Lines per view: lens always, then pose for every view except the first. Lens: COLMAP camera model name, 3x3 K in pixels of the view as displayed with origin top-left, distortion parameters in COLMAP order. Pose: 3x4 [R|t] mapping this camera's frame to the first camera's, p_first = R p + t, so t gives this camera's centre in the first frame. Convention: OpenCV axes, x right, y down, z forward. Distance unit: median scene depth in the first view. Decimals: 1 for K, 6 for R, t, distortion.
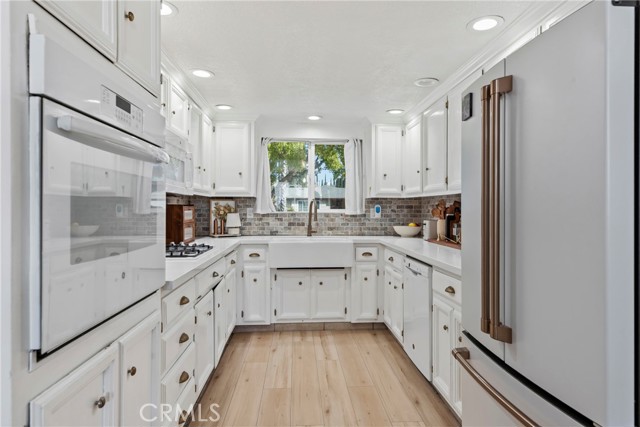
lens RADIAL K [[387.7, 0, 322.5], [0, 387.7, 210.3], [0, 0, 1]] dist [0.005187, 0.000838]
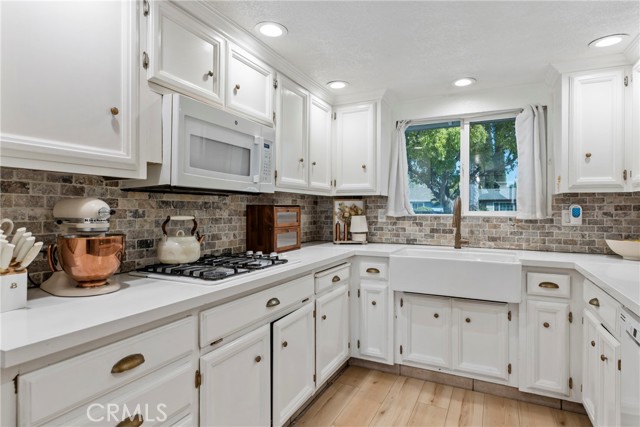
lens RADIAL K [[351.9, 0, 318.3], [0, 351.9, 210.2], [0, 0, 1]] dist [0.002200, -0.001818]
pose [[0.861692, 0.001871, -0.507428, 0.077670], [-0.004446, 0.999983, -0.003862, -0.000759], [0.507412, 0.005584, 0.861686, 0.313851]]
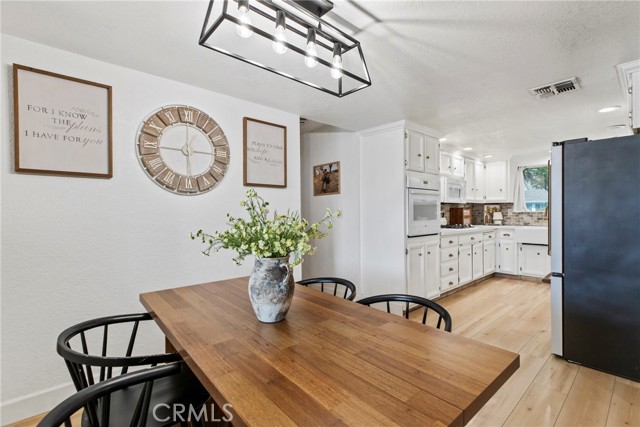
lens RADIAL K [[291.1, 0, 319.9], [0, 291.1, 213.7], [0, 0, 1]] dist [-0.001020, 0.000764]
pose [[0.613322, 0.001011, -0.789832, 0.331505], [0.000901, 0.999998, 0.001980, 0.011790], [0.789832, -0.001926, 0.613320, -0.474995]]
